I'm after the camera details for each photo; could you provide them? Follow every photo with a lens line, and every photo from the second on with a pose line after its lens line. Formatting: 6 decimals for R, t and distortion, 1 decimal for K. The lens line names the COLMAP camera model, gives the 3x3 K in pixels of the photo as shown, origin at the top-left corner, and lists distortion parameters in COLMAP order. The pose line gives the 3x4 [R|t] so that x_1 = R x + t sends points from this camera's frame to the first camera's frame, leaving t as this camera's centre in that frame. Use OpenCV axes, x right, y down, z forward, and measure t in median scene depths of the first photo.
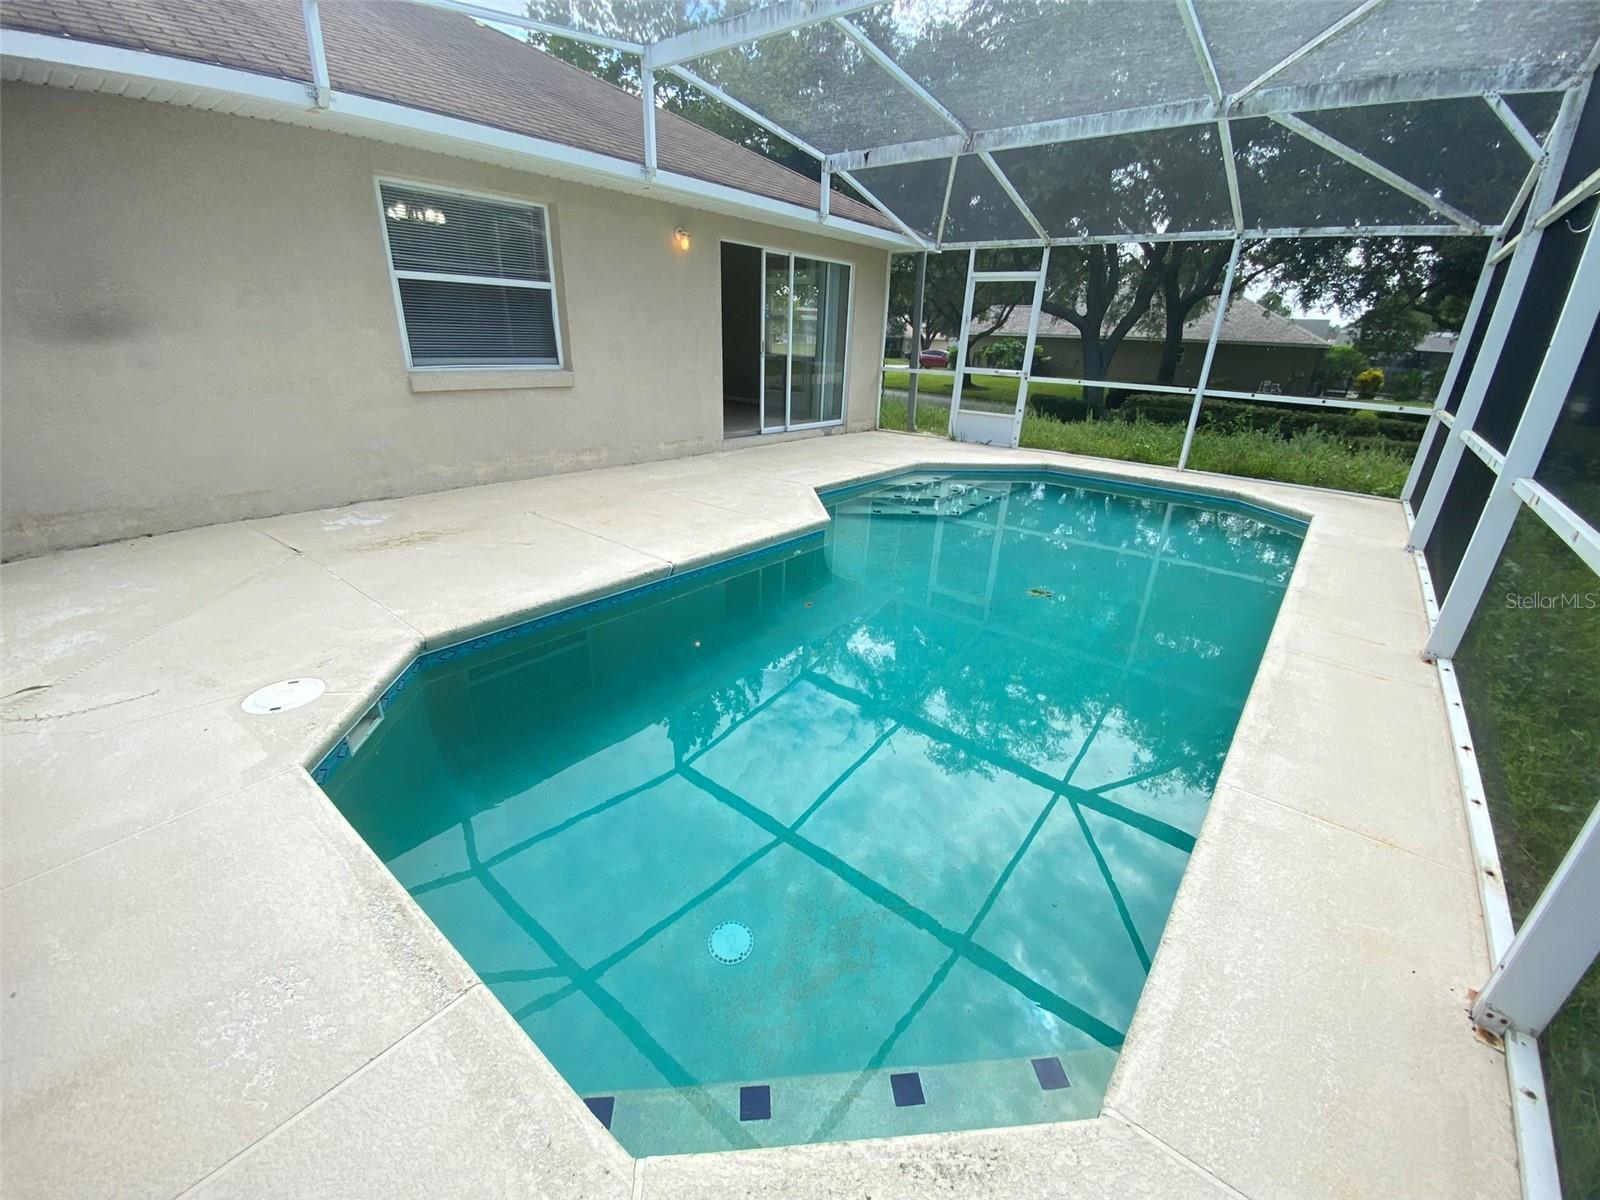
lens RADIAL K [[648.2, 0, 800.0], [0, 648.2, 600.0], [0, 0, 1]] dist [0.000537, -0.000204]
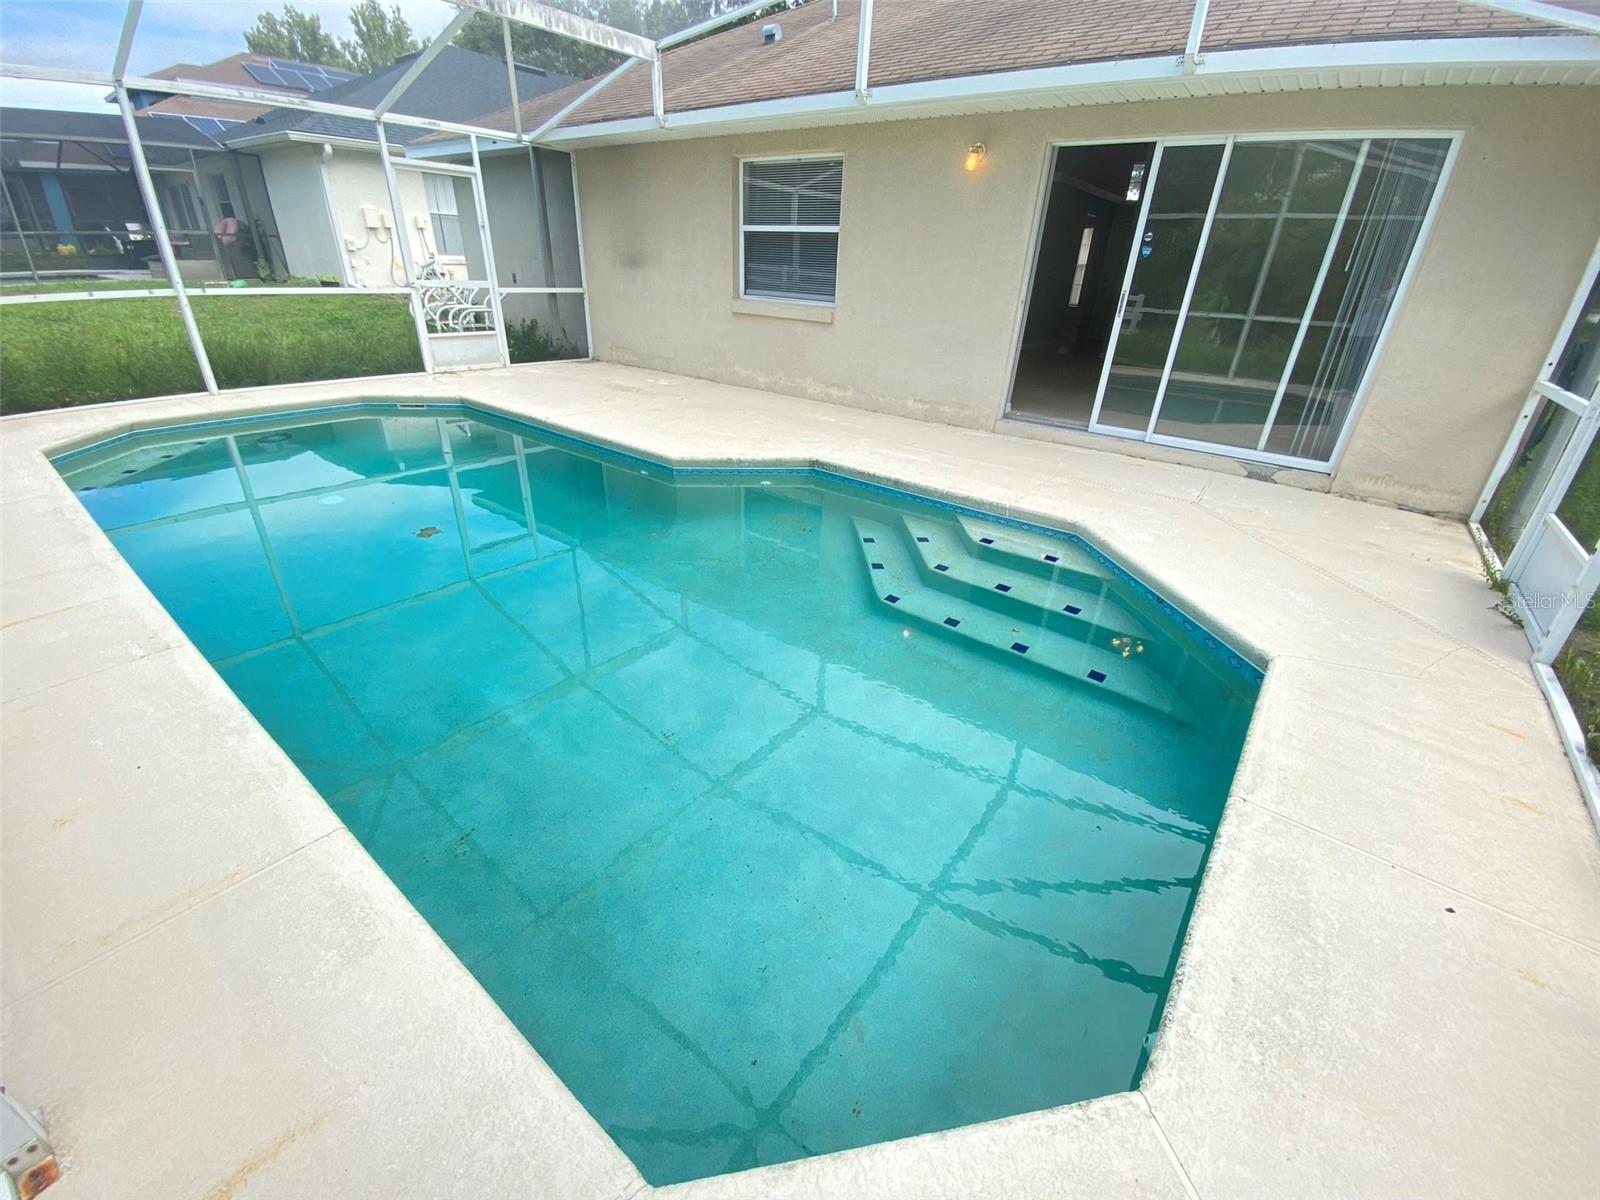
lens RADIAL K [[648.2, 0, 800.0], [0, 648.2, 600.0], [0, 0, 1]] dist [0.000537, -0.000204]
pose [[0.070683, 0.422857, -0.903436, 0.787424], [-0.421959, 0.833350, 0.357040, -0.289798], [0.903855, 0.355977, 0.237332, 0.808023]]
